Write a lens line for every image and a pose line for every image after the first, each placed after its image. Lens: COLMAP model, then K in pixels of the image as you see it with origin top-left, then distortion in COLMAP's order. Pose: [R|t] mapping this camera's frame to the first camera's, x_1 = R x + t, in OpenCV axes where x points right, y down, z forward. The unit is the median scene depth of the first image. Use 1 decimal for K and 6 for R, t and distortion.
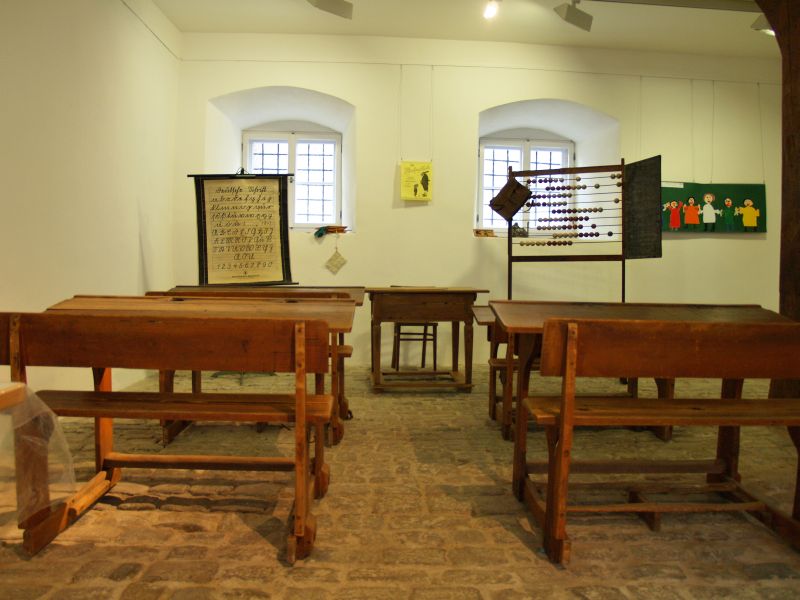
lens RADIAL K [[663.2, 0, 400.0], [0, 663.2, 300.0], [0, 0, 1]] dist [-0.128741, 0.084168]
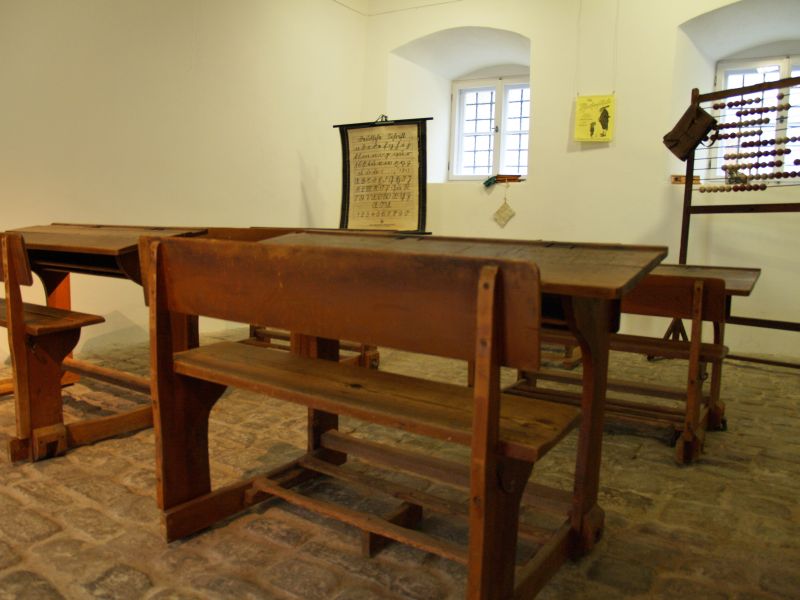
lens RADIAL K [[663.2, 0, 400.0], [0, 663.2, 300.0], [0, 0, 1]] dist [-0.128741, 0.084168]
pose [[0.811965, 0.074878, -0.578883, 0.349790], [-0.050756, 0.997039, 0.057774, 0.016593], [0.581495, -0.017529, 0.813361, 0.192665]]
